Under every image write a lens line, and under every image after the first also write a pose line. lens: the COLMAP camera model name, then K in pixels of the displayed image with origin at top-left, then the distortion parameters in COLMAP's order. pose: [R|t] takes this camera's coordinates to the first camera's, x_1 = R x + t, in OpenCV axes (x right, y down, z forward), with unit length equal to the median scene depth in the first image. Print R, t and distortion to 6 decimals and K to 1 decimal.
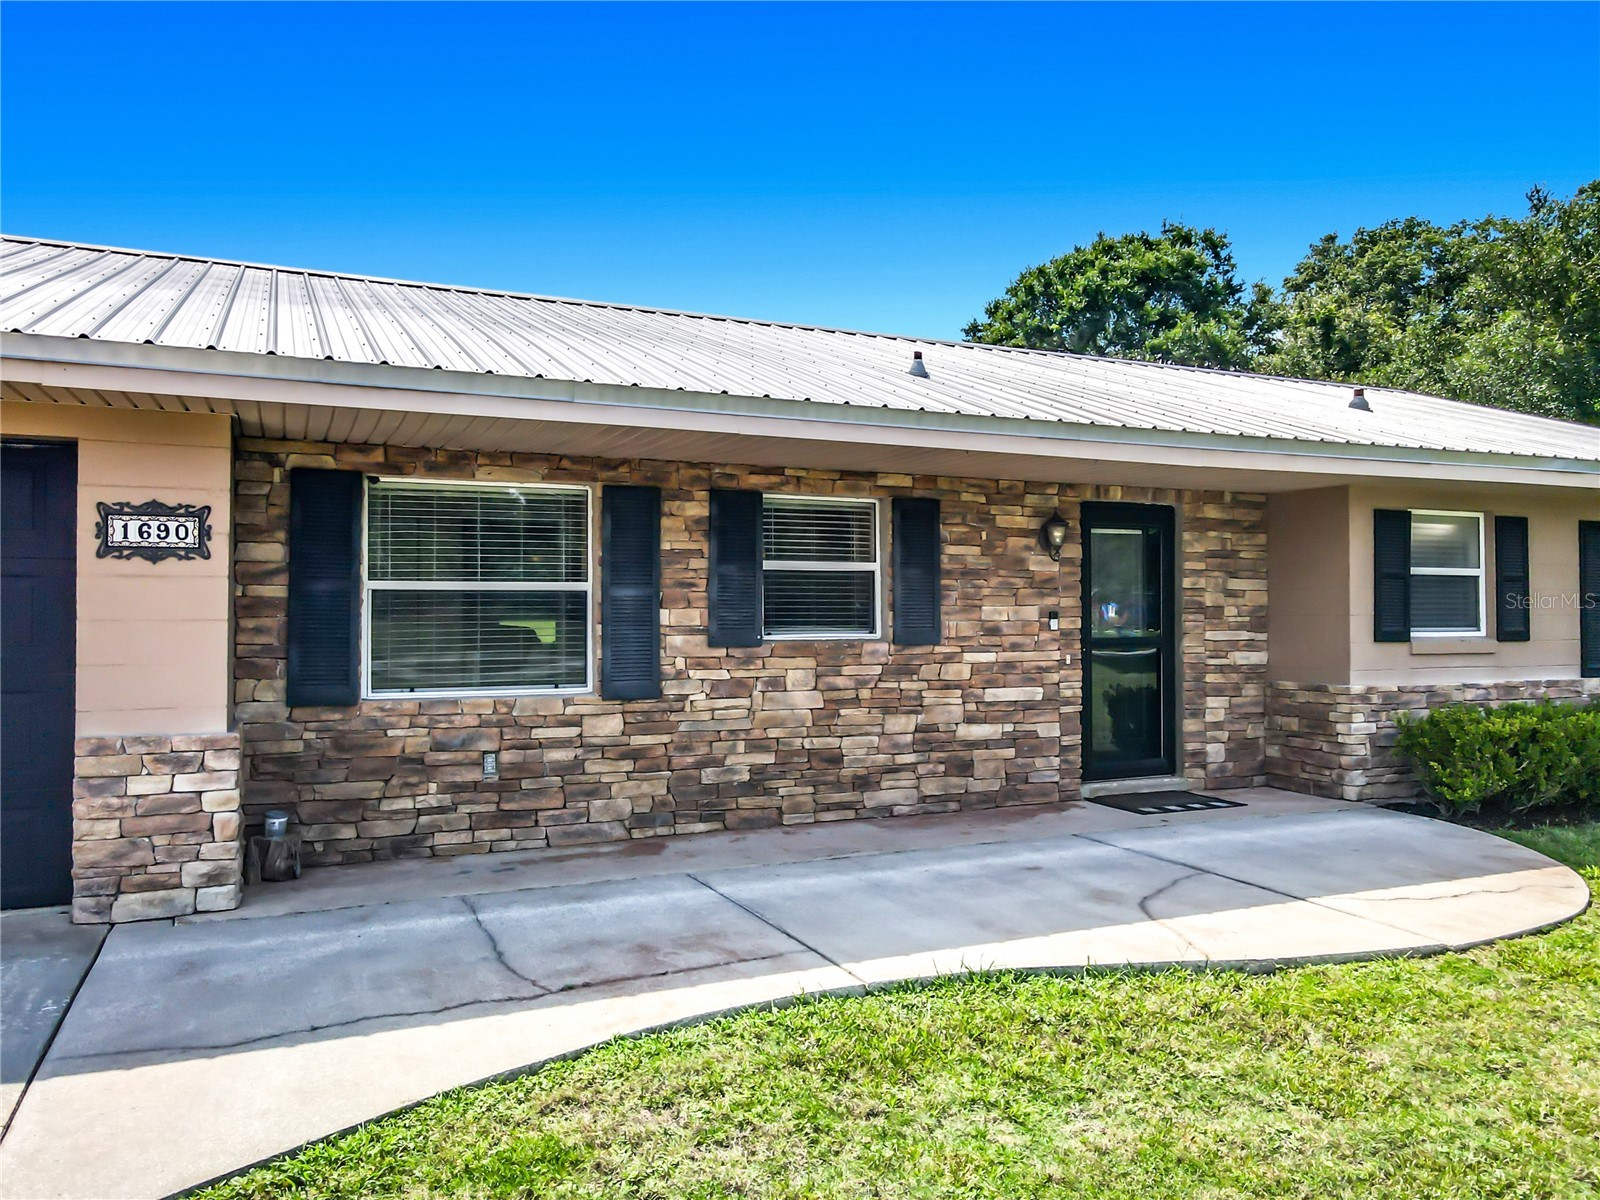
lens RADIAL K [[1163.0, 0, 807.2], [0, 1163.0, 598.6], [0, 0, 1]] dist [0.002973, 0.005293]
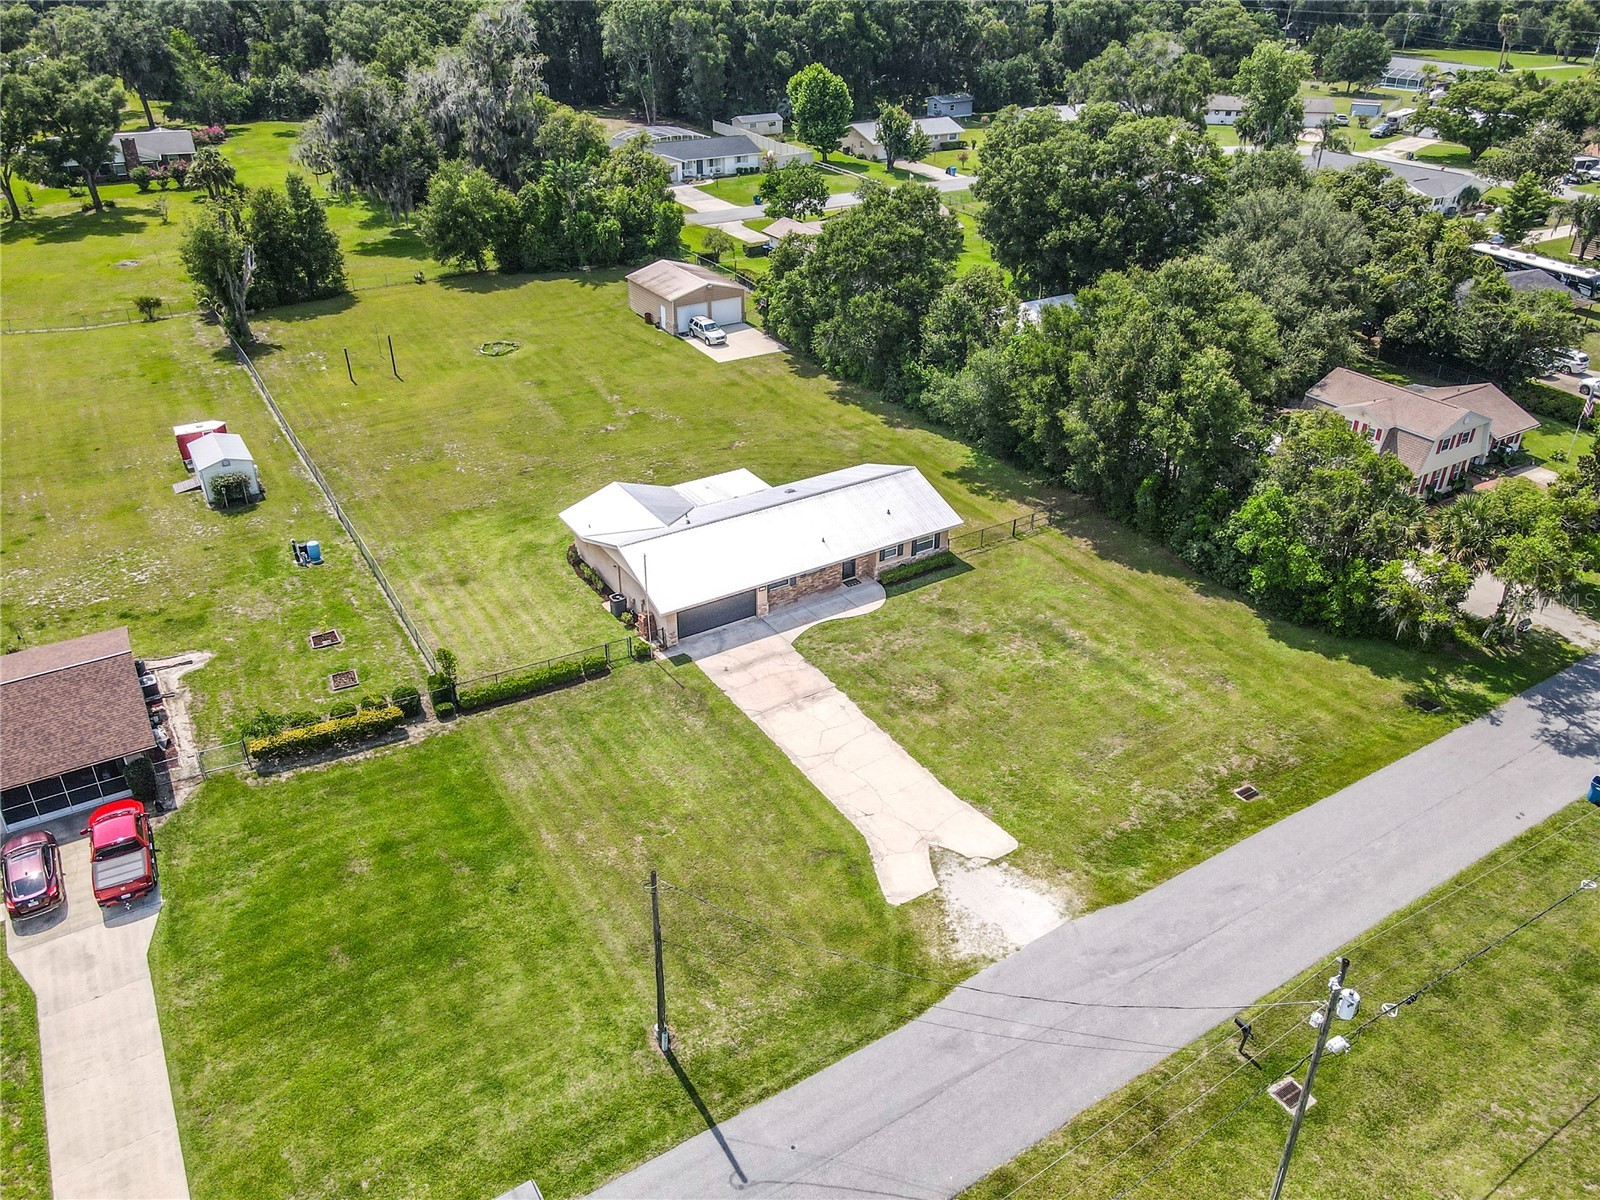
lens RADIAL K [[1197.0, 0, 817.4], [0, 1197.0, 544.9], [0, 0, 1]] dist [0.007487, 0.006389]
pose [[0.987268, -0.061791, 0.146575, -1.192325], [-0.015883, 0.878567, 0.477355, -4.229826], [-0.158272, -0.473605, 0.866399, -6.353854]]
